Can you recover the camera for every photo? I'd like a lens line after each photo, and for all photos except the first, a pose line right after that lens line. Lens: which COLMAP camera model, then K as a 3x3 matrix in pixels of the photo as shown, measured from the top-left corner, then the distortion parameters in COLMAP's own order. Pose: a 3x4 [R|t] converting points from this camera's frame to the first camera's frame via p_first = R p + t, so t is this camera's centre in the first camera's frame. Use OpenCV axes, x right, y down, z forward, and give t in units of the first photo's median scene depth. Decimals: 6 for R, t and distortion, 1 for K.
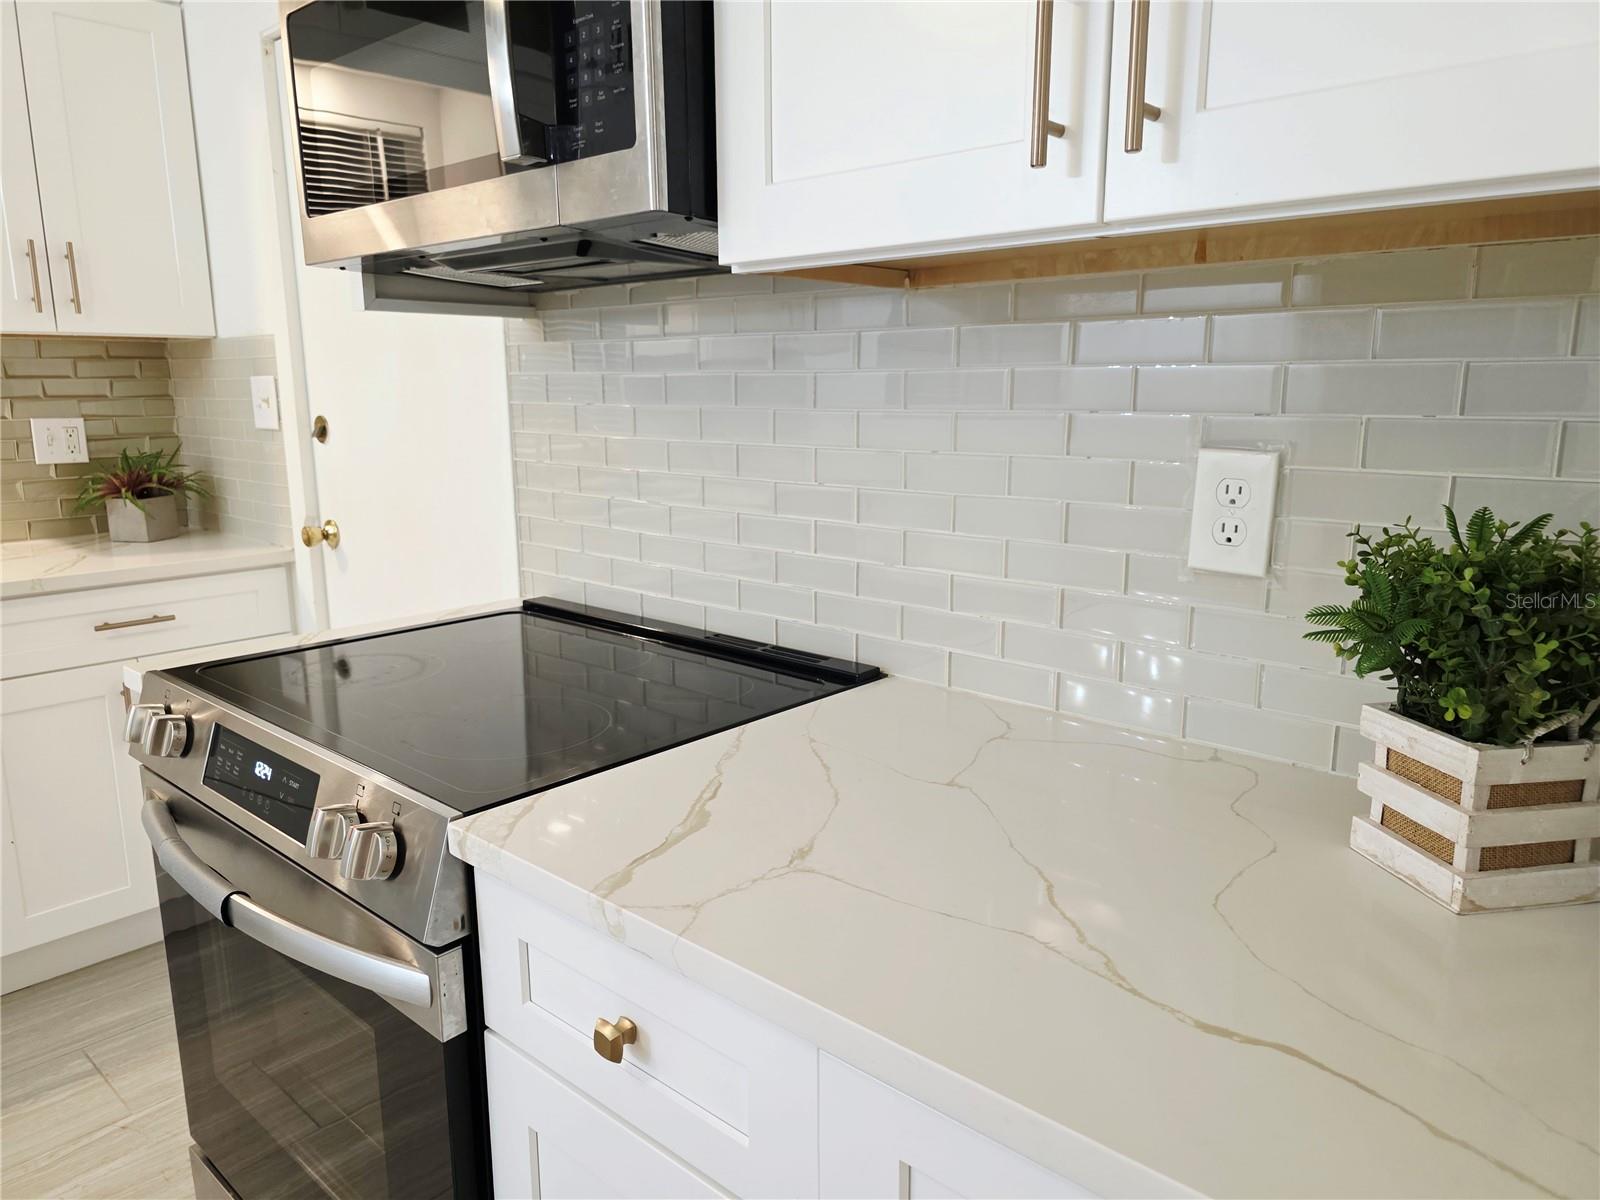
lens RADIAL K [[1082.3, 0, 792.6], [0, 1082.3, 597.4], [0, 0, 1]] dist [0.043909, -0.035283]
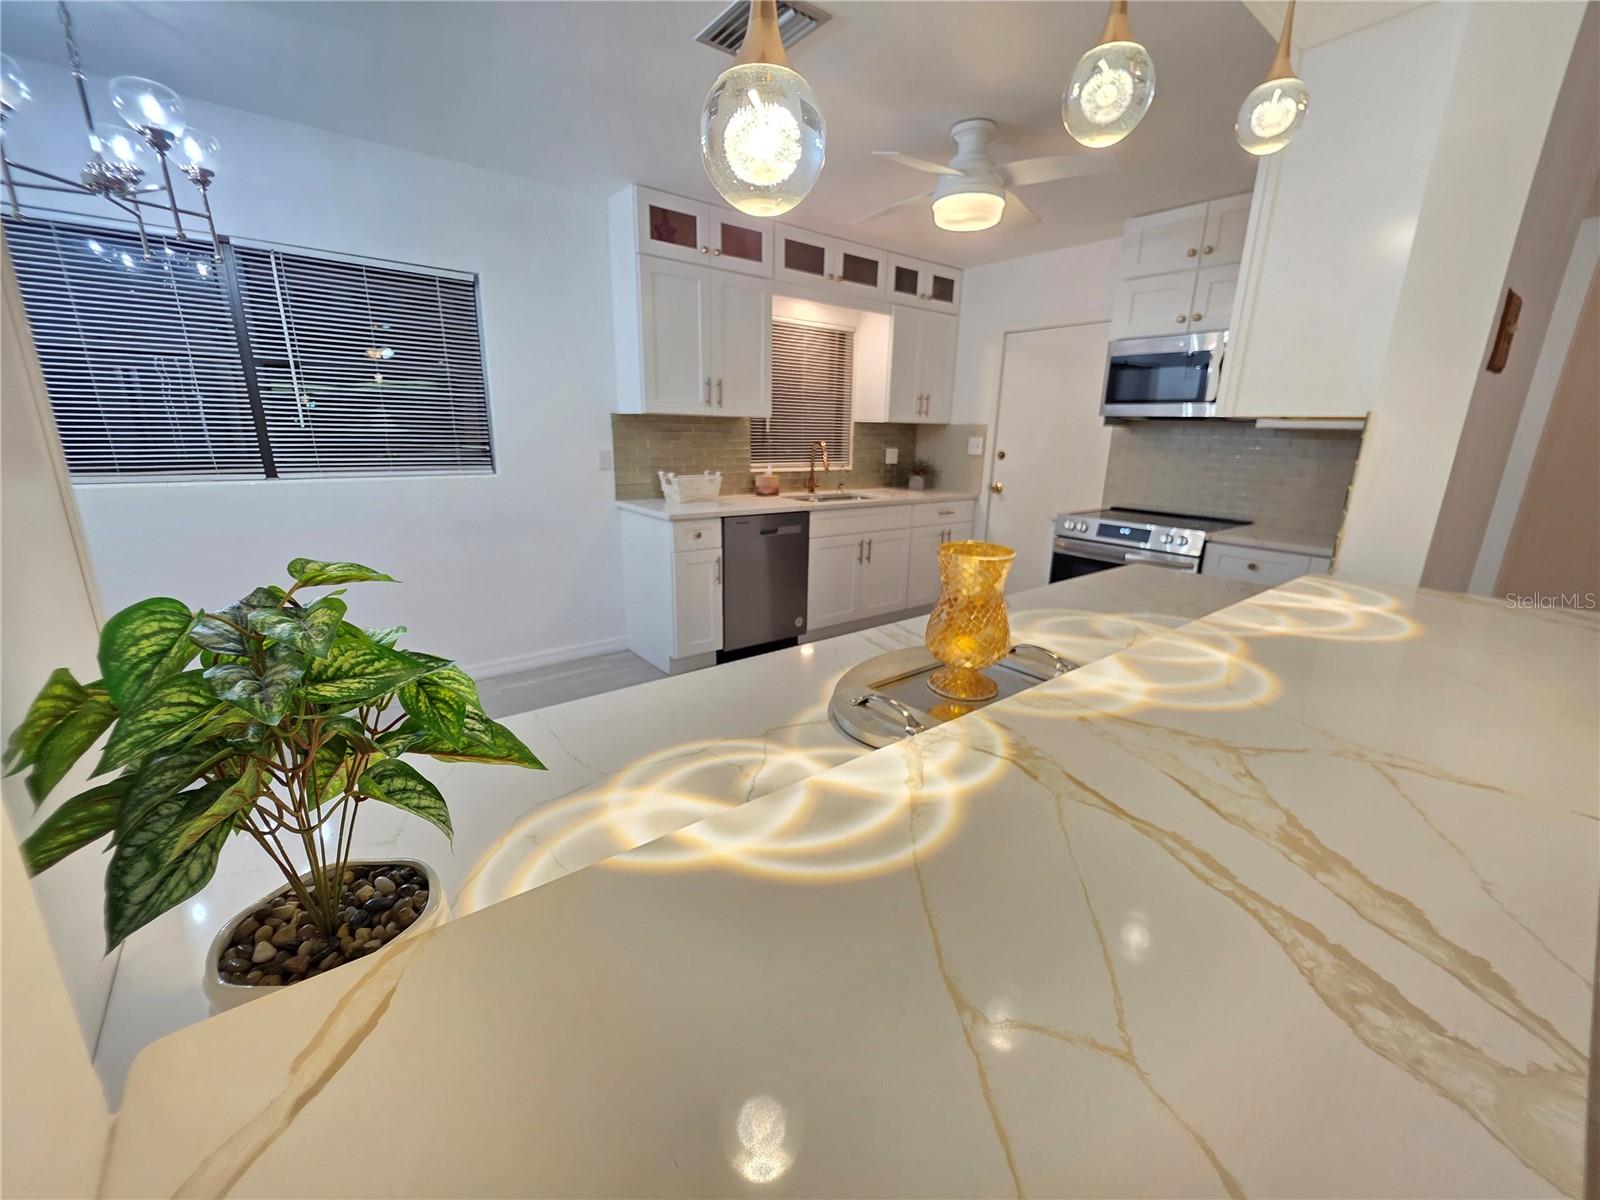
lens RADIAL K [[643.1, 0, 804.3], [0, 643.1, 599.2], [0, 0, 1]] dist [0.000619, 0.000386]
pose [[0.987537, 0.069484, -0.141218, -1.560243], [-0.060383, 0.995874, 0.067747, 0.375843], [0.145343, -0.058376, 0.987658, -2.115748]]
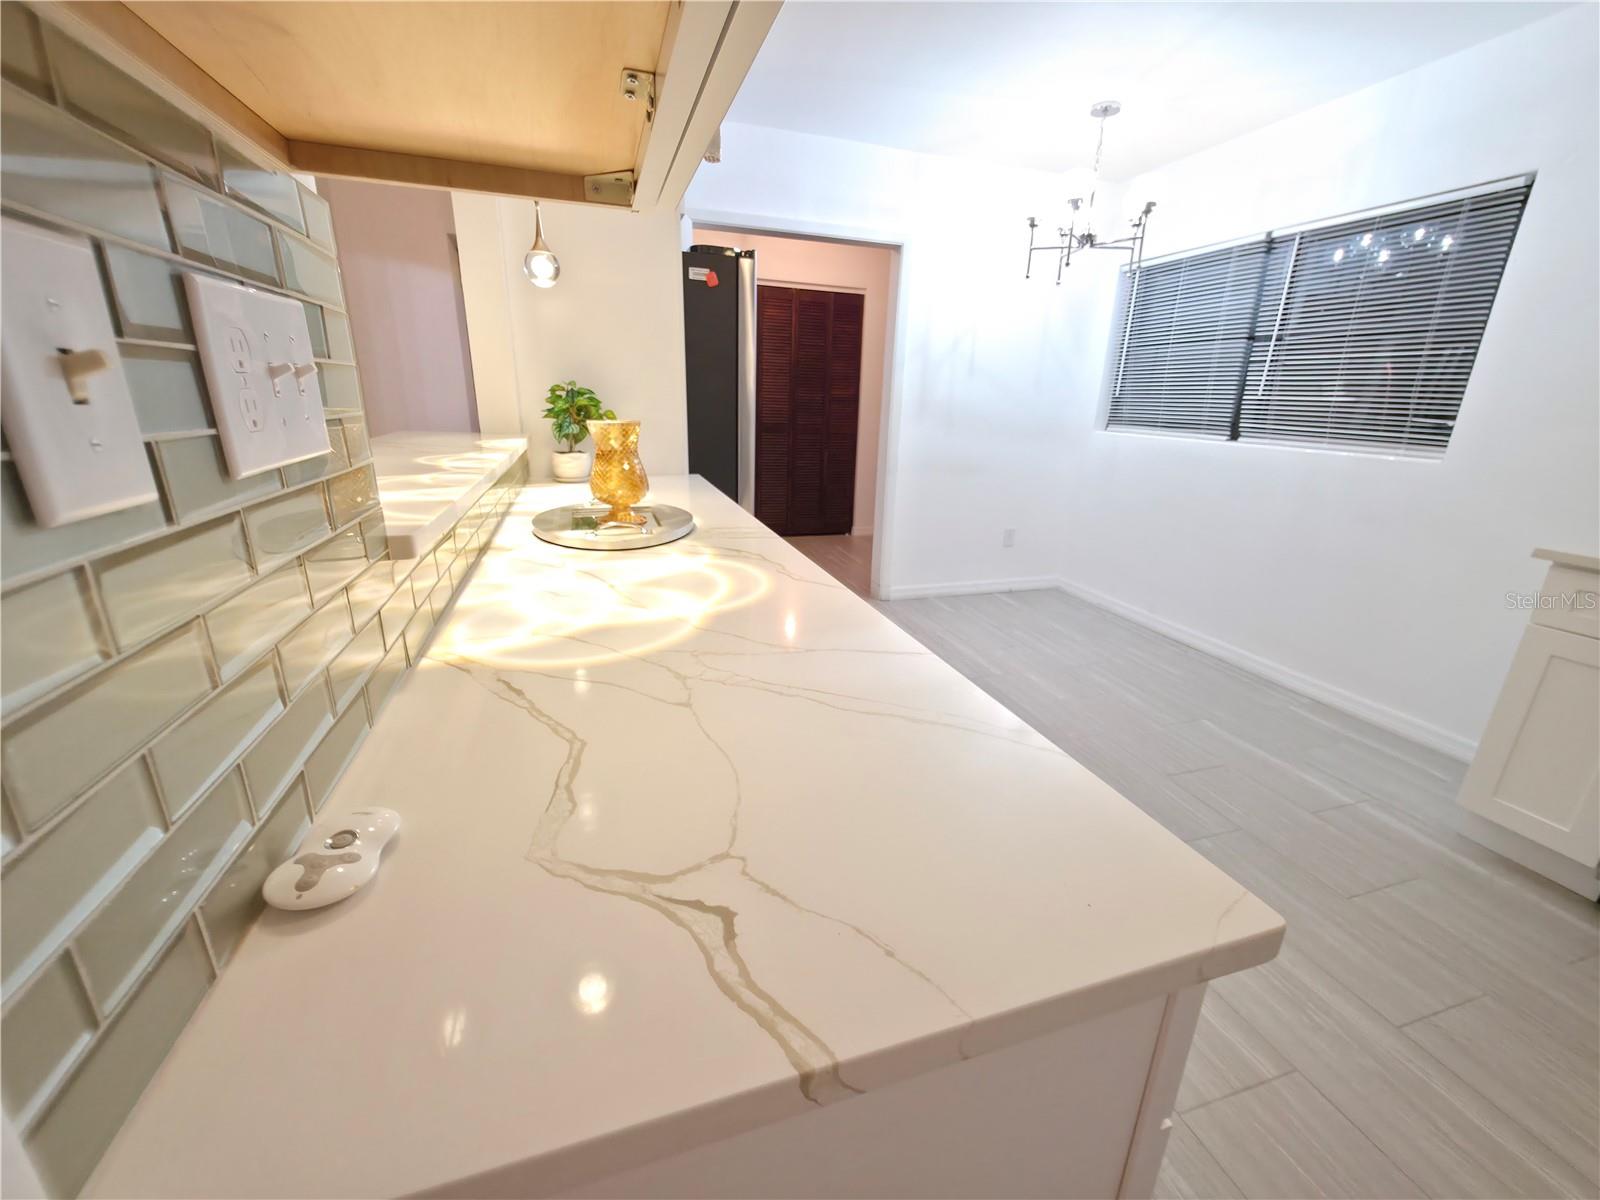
lens RADIAL K [[643.1, 0, 804.9], [0, 643.1, 597.3], [0, 0, 1]] dist [0.000619, 0.000386]
pose [[-0.493893, 0.256475, -0.830837, -0.412041], [-0.197131, 0.897602, 0.394270, 0.069734], [0.846882, 0.358512, -0.392761, -0.139903]]
